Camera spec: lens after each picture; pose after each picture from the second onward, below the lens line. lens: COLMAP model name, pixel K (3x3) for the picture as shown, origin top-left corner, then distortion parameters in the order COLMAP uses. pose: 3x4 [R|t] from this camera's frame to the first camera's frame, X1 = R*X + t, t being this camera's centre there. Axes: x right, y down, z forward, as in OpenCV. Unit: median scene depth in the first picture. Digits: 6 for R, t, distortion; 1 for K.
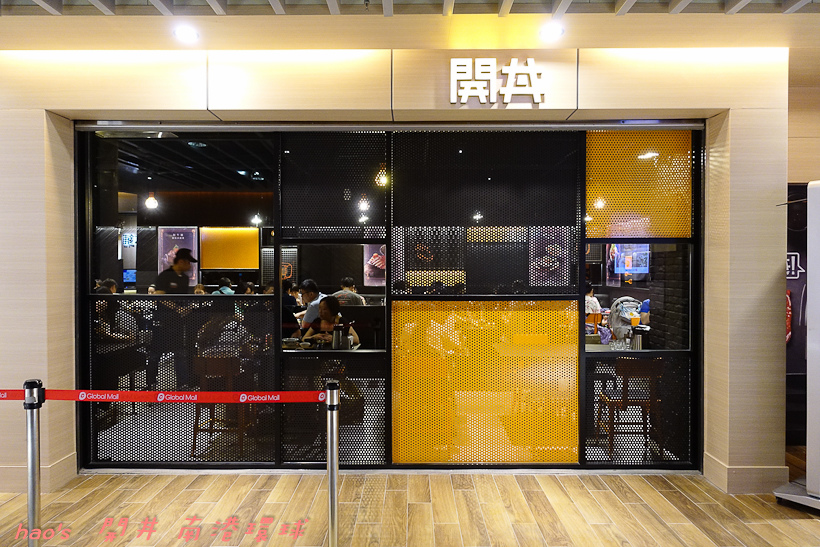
lens RADIAL K [[587.6, 0, 410.6], [0, 587.6, 268.9], [0, 0, 1]] dist [0.004443, -0.005774]
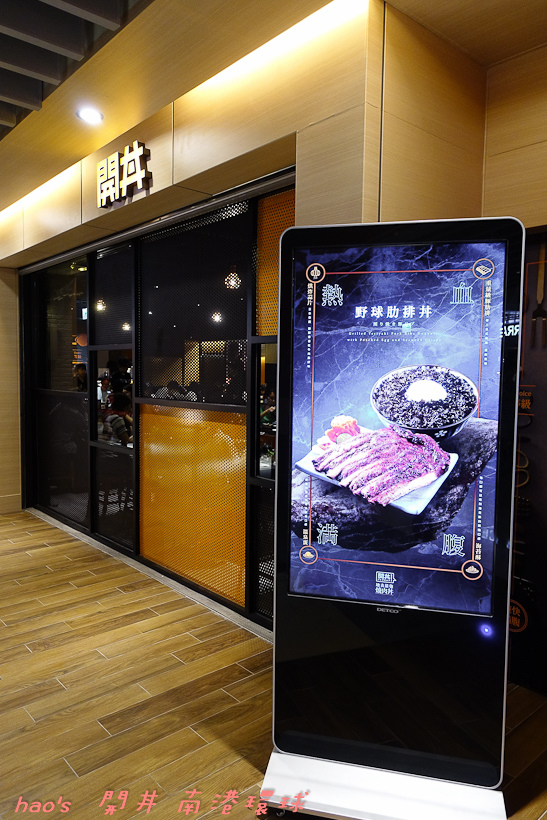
lens RADIAL K [[587.6, 0, 271.8], [0, 587.6, 417.5], [0, 0, 1]] dist [0.004443, -0.005774]
pose [[0.658563, 0.069172, -0.749340, 1.048021], [-0.025509, 0.997246, 0.069637, -0.002792], [0.752093, -0.026745, 0.658514, 0.550861]]
